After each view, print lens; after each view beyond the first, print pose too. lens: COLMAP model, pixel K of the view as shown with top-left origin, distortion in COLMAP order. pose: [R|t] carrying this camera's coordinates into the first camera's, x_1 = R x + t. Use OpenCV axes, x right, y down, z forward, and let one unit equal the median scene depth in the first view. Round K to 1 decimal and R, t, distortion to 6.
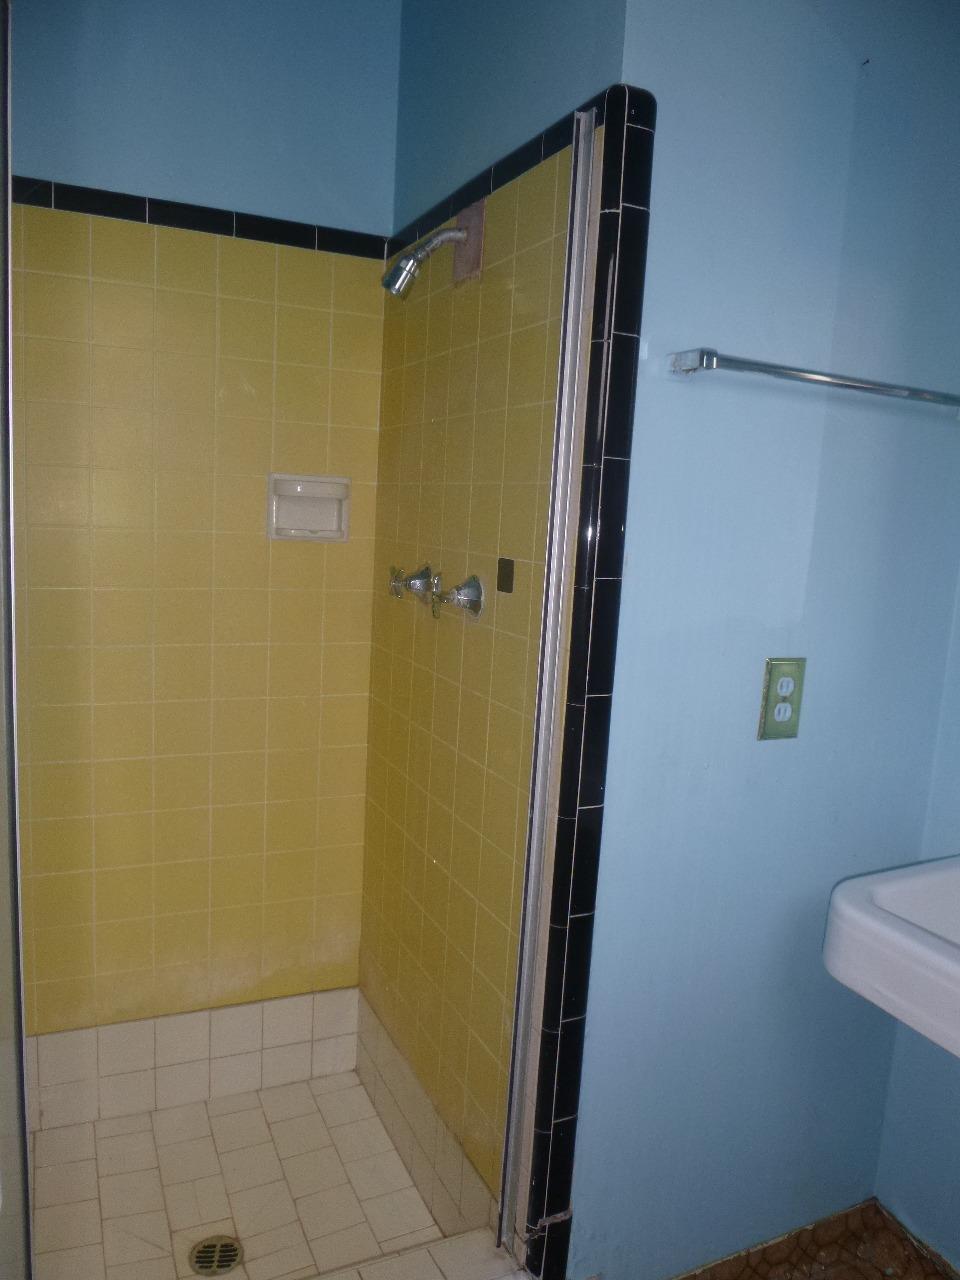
lens RADIAL K [[919.0, 0, 475.7], [0, 919.0, 645.8], [0, 0, 1]] dist [-0.042450, 0.004600]
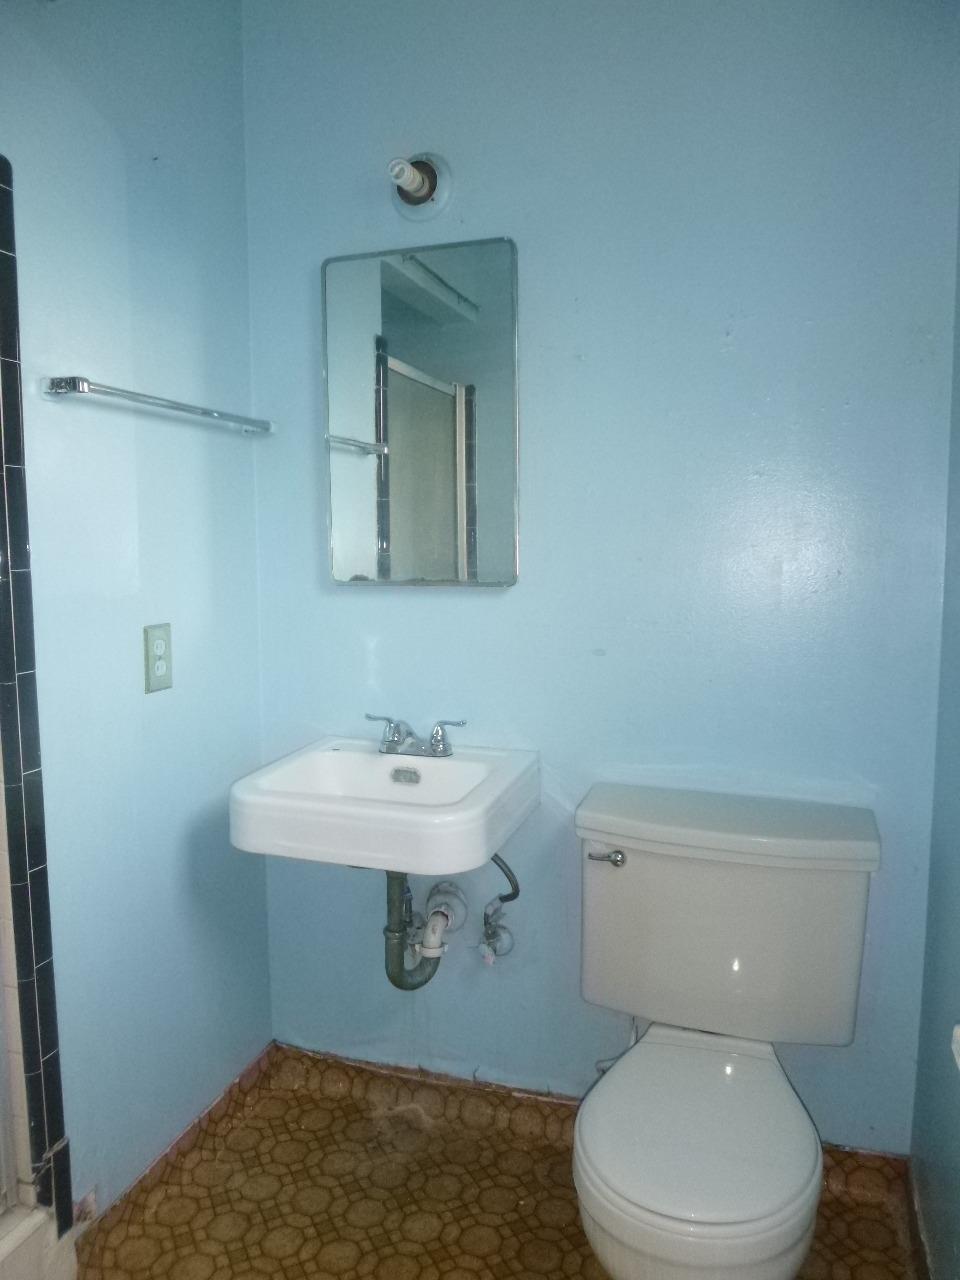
lens RADIAL K [[919.0, 0, 475.7], [0, 919.0, 645.8], [0, 0, 1]] dist [-0.042450, 0.004600]
pose [[0.684387, -0.143100, 0.714938, -0.254559], [0.140866, 0.988028, 0.062915, 0.024852], [-0.715382, 0.057652, 0.696351, -0.172592]]
